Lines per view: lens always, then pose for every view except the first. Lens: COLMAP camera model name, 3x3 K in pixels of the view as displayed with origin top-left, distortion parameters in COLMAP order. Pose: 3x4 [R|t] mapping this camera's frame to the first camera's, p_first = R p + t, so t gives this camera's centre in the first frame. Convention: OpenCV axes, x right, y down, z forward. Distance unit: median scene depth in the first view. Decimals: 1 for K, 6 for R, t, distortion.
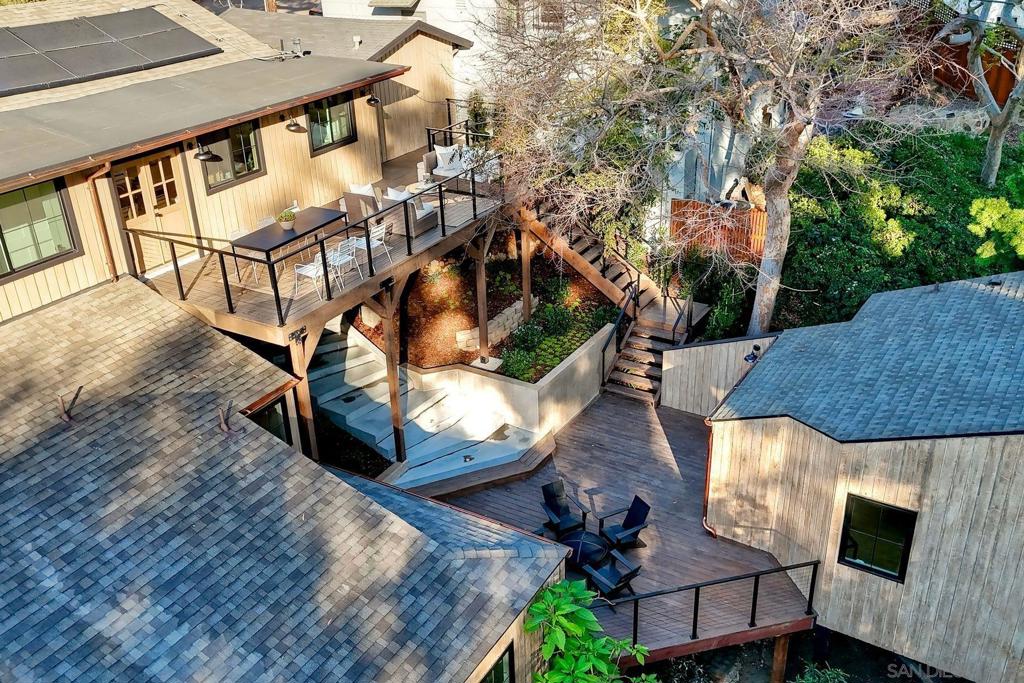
lens RADIAL K [[911.2, 0, 504.2], [0, 911.2, 342.0], [0, 0, 1]] dist [0.040700, 0.000383]
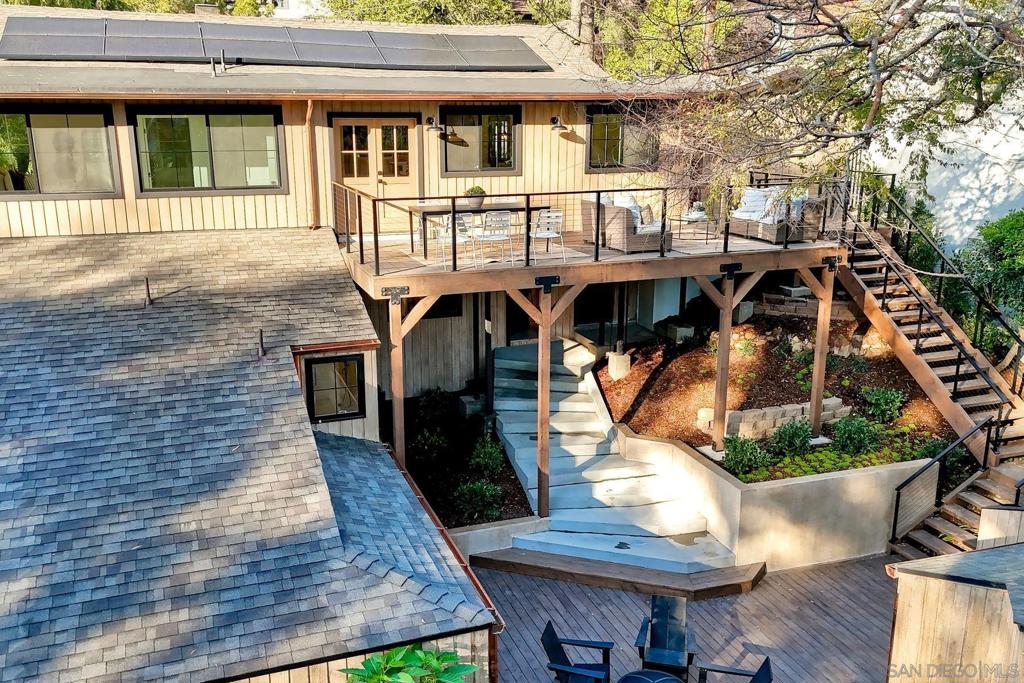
lens RADIAL K [[883.7, 0, 500.7], [0, 883.7, 340.0], [0, 0, 1]] dist [0.115304, -0.212159]
pose [[0.773203, 0.189011, -0.605336, 0.346326], [-0.306746, 0.946923, -0.096142, 0.079040], [0.555035, 0.260021, 0.790142, 0.361008]]
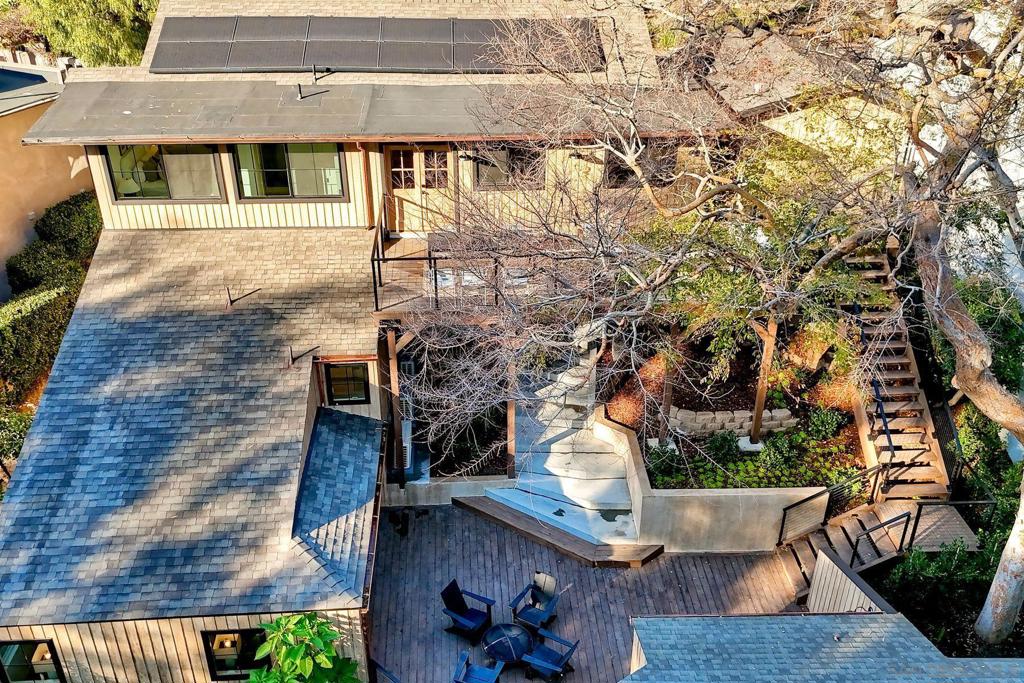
lens RADIAL K [[891.4, 0, 514.6], [0, 891.4, 346.1], [0, 0, 1]] dist [0.143114, -0.416789]
pose [[0.570523, 0.439873, -0.693552, 0.626592], [-0.391173, 0.888076, 0.241463, -0.298628], [0.722141, 0.133539, 0.678734, 0.305975]]
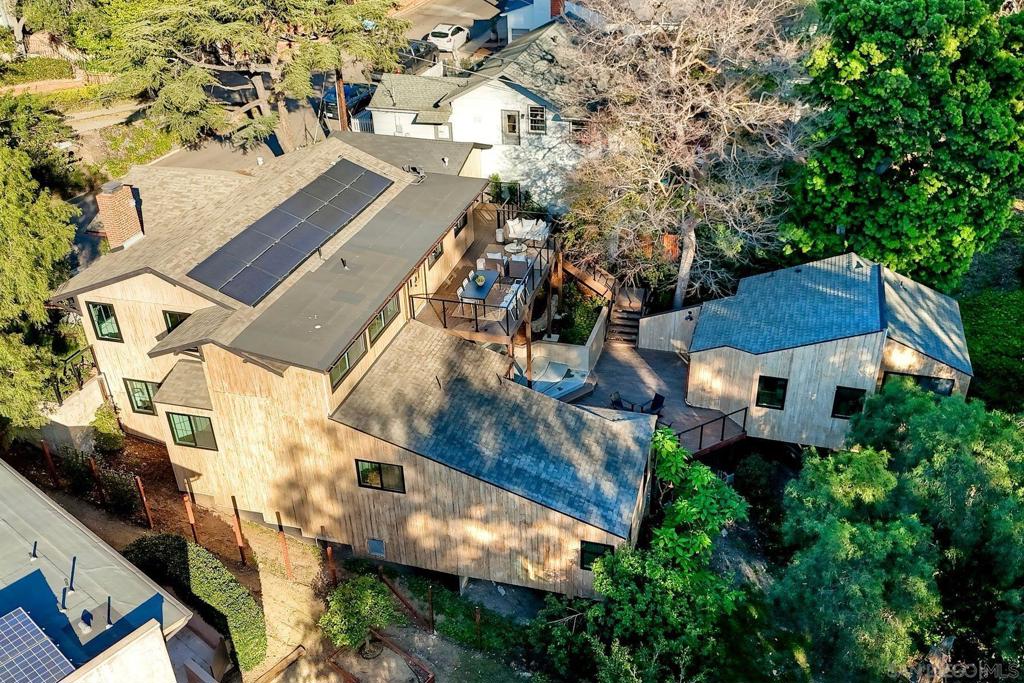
lens RADIAL K [[883.7, 0, 500.7], [0, 883.7, 340.0], [0, 0, 1]] dist [0.115304, -0.212159]
pose [[0.964869, -0.127671, 0.229625, -0.677896], [0.113487, 0.990779, 0.074005, -0.147849], [-0.236956, -0.045346, 0.970462, -0.917825]]
